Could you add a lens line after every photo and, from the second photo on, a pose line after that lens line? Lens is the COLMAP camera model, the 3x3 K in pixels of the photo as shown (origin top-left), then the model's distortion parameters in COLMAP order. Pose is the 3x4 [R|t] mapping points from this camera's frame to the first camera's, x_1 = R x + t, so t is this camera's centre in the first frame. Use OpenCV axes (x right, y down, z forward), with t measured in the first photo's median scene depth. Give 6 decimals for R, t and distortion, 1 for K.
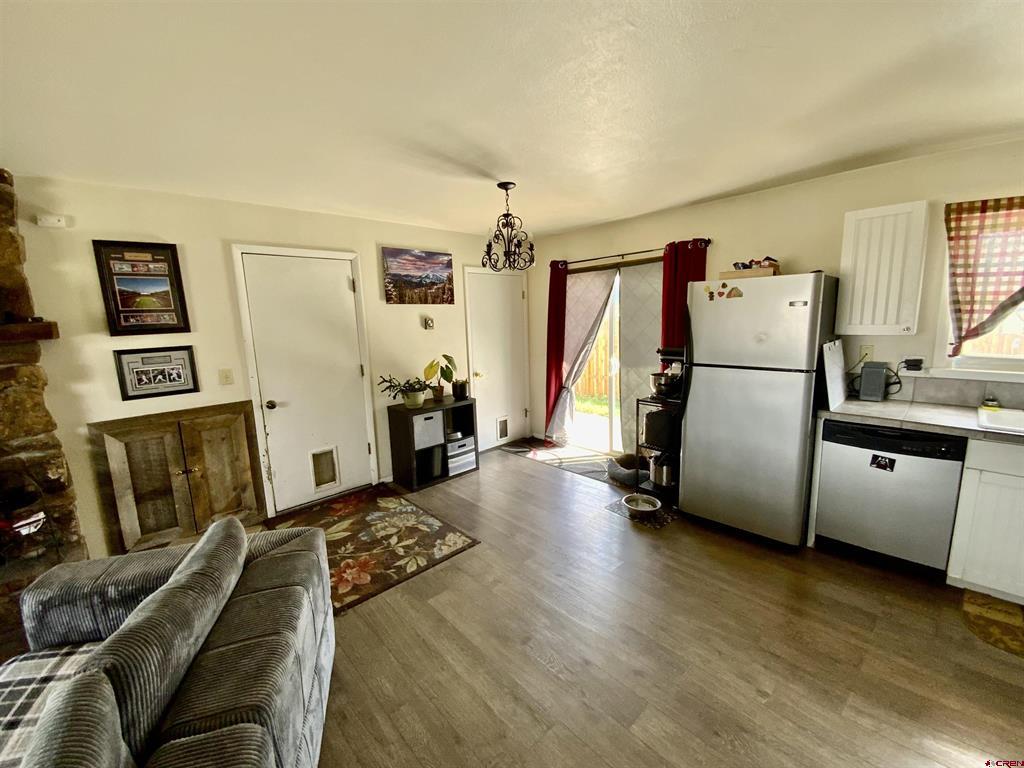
lens RADIAL K [[415.5, 0, 507.5], [0, 415.5, 383.4], [0, 0, 1]] dist [0.001707, -0.008776]
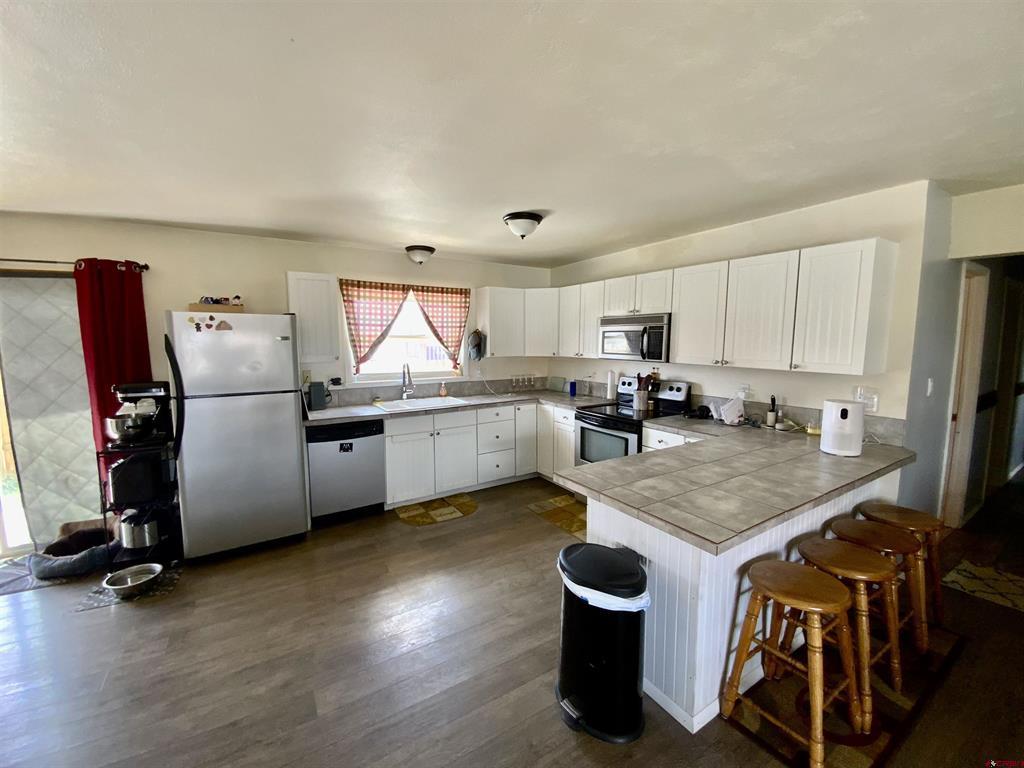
lens RADIAL K [[415.5, 0, 512.0], [0, 415.5, 382.7], [0, 0, 1]] dist [0.001707, -0.008776]
pose [[0.184428, -0.065567, 0.980657, -0.377368], [0.151690, 0.987716, 0.037511, -0.001547], [-0.971070, 0.141838, 0.192108, 0.100497]]
